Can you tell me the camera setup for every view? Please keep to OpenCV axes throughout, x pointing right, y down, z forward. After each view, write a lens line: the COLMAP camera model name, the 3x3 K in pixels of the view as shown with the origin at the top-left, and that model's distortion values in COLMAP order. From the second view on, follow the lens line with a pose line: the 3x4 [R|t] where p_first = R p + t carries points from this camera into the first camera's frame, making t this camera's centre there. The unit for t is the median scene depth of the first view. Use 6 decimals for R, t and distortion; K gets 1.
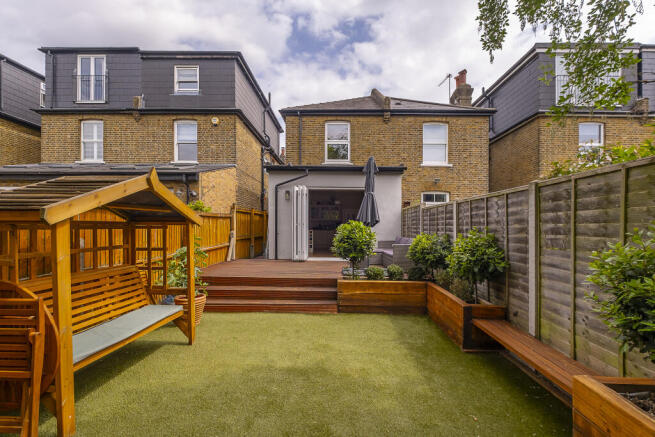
lens RADIAL K [[281.8, 0, 335.2], [0, 281.8, 217.6], [0, 0, 1]] dist [-0.002704, -0.000510]
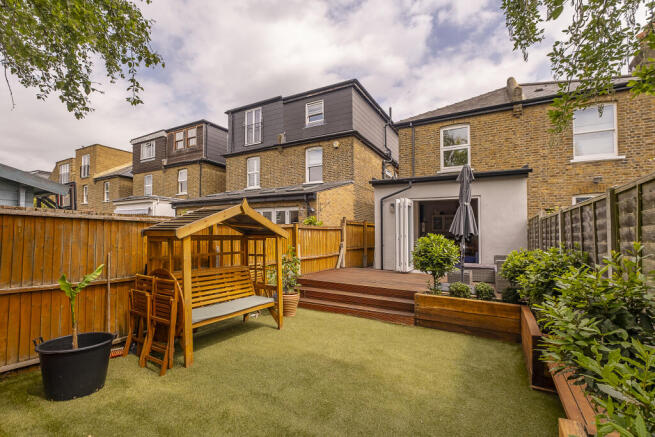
lens RADIAL K [[293.2, 0, 341.8], [0, 293.2, 219.9], [0, 0, 1]] dist [0.001071, -0.000042]
pose [[0.883495, -0.018925, -0.468057, 0.172062], [0.007300, 0.999619, -0.026638, -0.008422], [0.468383, 0.020117, 0.883297, -0.034257]]
